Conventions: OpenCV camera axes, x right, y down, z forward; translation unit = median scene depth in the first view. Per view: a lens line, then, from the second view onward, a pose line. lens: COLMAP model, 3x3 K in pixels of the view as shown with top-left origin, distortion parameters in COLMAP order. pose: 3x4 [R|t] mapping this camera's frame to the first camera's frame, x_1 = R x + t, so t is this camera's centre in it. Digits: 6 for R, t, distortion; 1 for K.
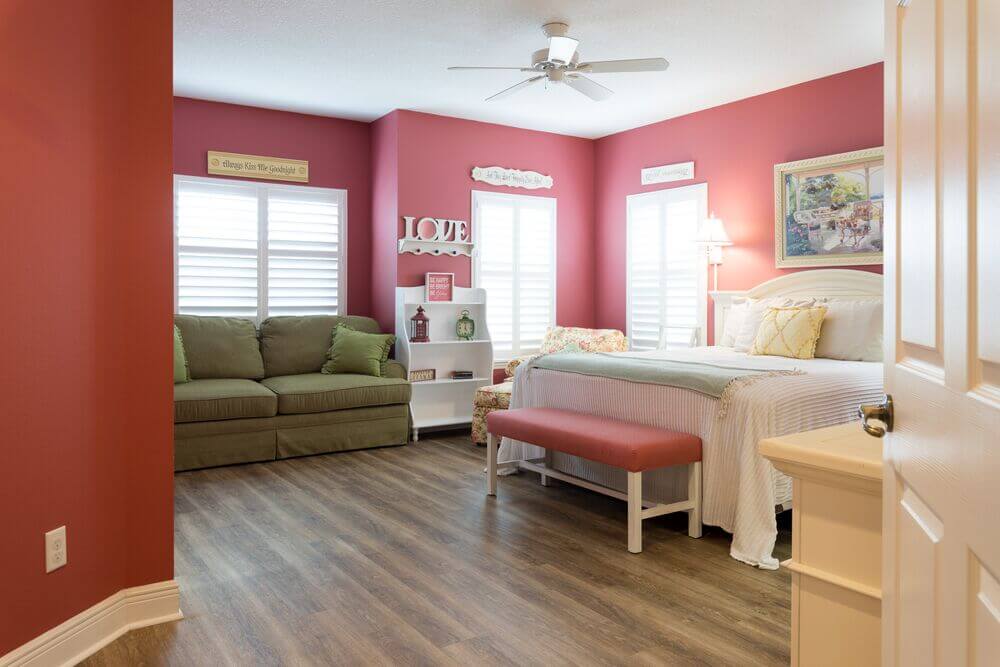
lens RADIAL K [[733.0, 0, 500.6], [0, 733.0, 329.4], [0, 0, 1]] dist [0.026466, -0.007311]
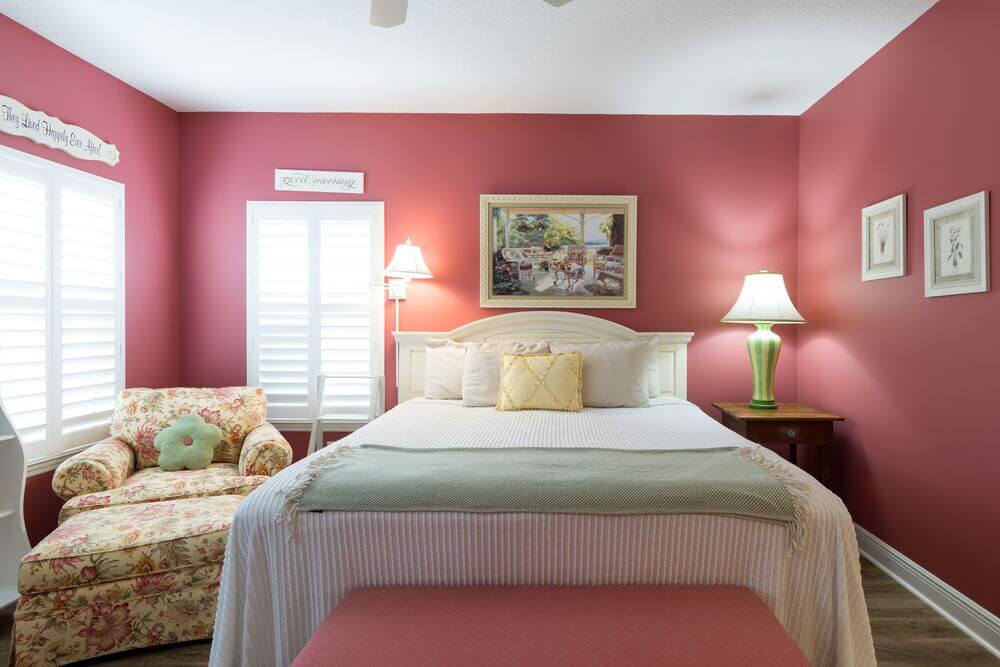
lens RADIAL K [[510.9, 0, 500.2], [0, 510.9, 329.1], [0, 0, 1]] dist [0.001747, -0.000219]
pose [[0.557926, -0.018227, 0.829690, -0.144801], [0.033151, 0.999450, -0.000336, -0.056980], [-0.829228, 0.027692, 0.558224, 0.643544]]
